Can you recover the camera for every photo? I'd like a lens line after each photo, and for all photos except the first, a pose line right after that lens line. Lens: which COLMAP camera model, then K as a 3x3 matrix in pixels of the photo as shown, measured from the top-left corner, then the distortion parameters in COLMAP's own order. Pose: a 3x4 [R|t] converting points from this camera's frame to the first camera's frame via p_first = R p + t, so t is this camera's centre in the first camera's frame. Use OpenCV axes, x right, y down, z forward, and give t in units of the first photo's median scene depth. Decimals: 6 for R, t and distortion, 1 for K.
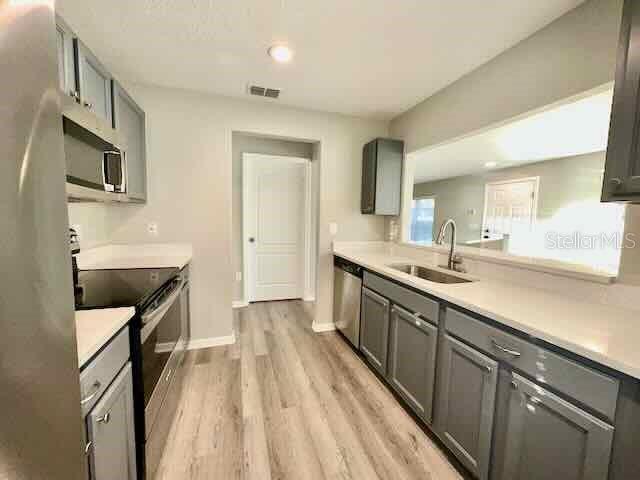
lens RADIAL K [[257.2, 0, 320.0], [0, 257.2, 240.0], [0, 0, 1]] dist [-0.000197, 0.000137]
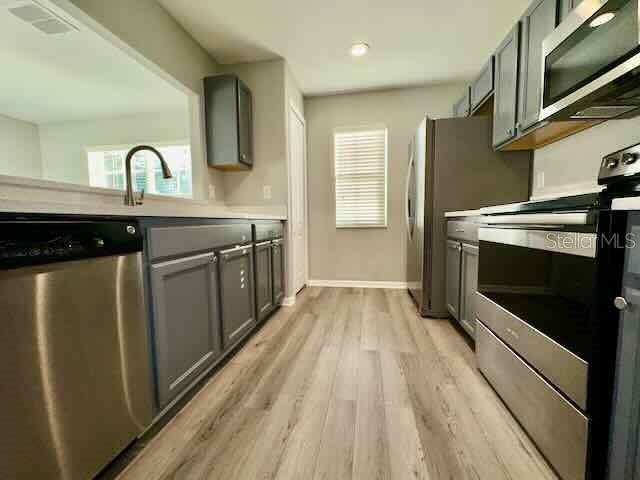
lens RADIAL K [[257.2, 0, 320.0], [0, 257.2, 240.0], [0, 0, 1]] dist [-0.000197, 0.000137]
pose [[-0.881600, -0.048167, 0.469533, -0.341138], [0.030318, 0.986946, 0.158170, 0.094290], [-0.471022, 0.153678, -0.868632, 1.473845]]
